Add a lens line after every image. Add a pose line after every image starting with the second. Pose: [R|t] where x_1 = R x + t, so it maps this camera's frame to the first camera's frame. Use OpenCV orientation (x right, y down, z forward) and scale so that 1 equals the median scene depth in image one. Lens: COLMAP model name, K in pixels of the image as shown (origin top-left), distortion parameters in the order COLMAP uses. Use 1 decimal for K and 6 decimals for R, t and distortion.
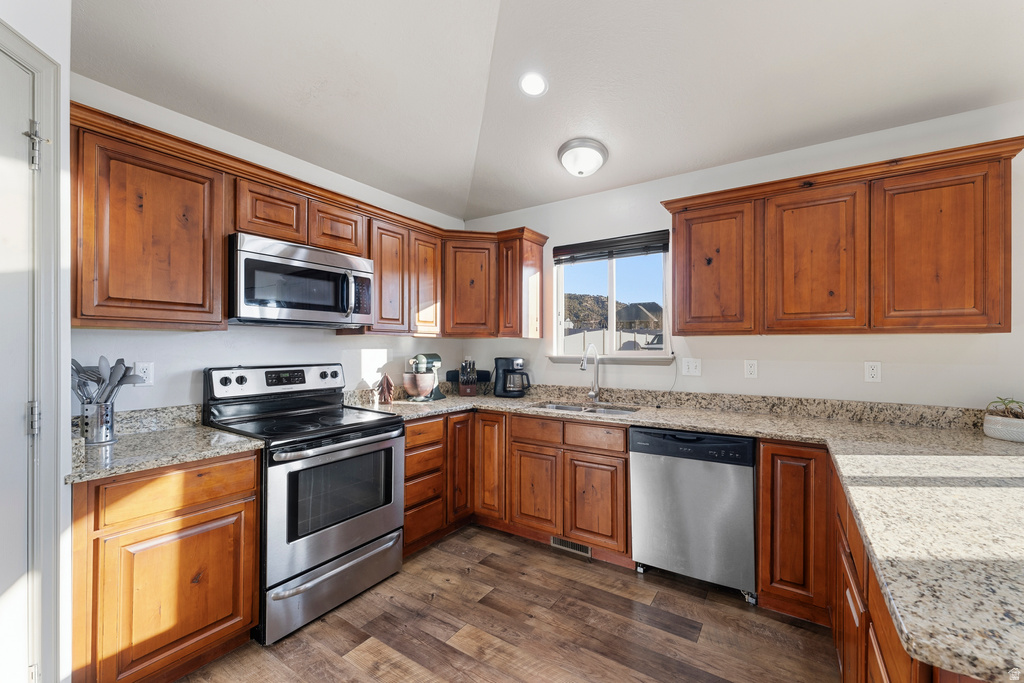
lens RADIAL K [[417.6, 0, 512.0], [0, 417.6, 341.5], [0, 0, 1]] dist [-0.001510, -0.000387]
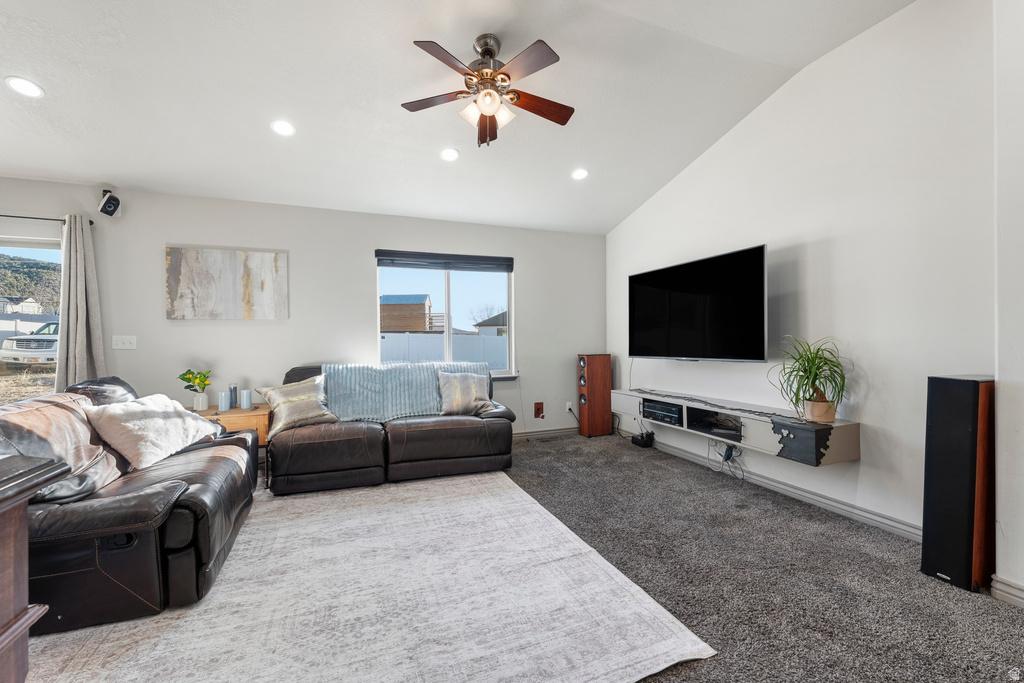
lens RADIAL K [[417.6, 0, 512.0], [0, 417.6, 341.5], [0, 0, 1]] dist [-0.001510, -0.000387]
pose [[0.567096, -0.002987, 0.823646, 1.498923], [-0.009810, 0.999898, 0.010381, 0.022526], [-0.823593, -0.013967, 0.567009, -1.773794]]
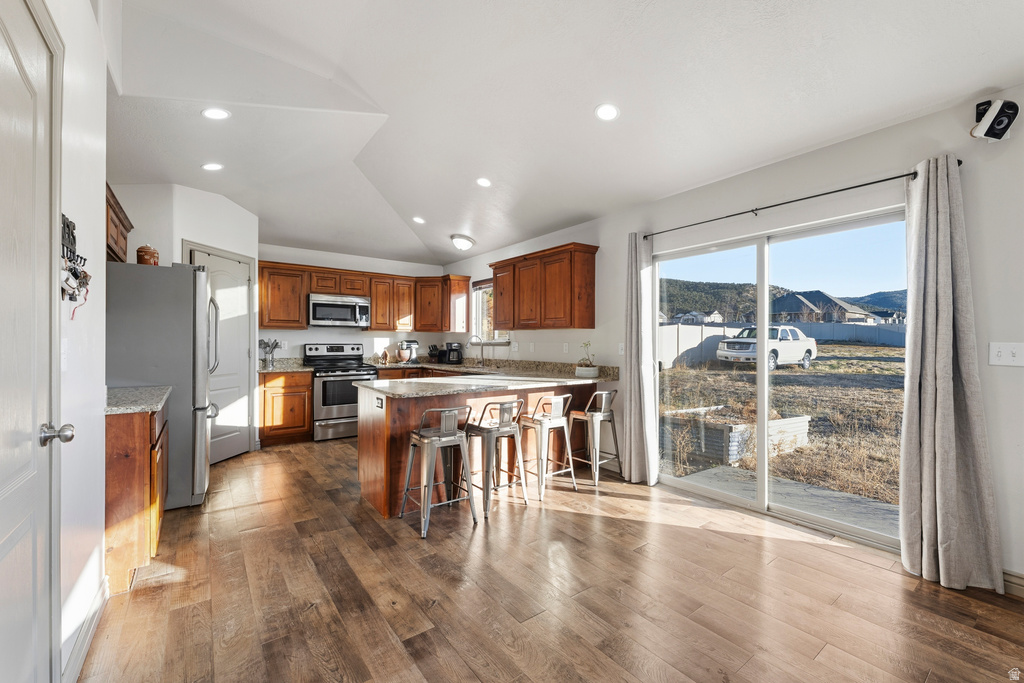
lens RADIAL K [[418.4, 0, 516.1], [0, 418.4, 337.4], [0, 0, 1]] dist [0.000382, -0.000031]
pose [[0.945491, -0.000793, -0.325648, 1.253935], [0.001564, 0.999997, 0.002106, 0.017504], [0.325645, -0.002500, 0.945489, -0.951862]]
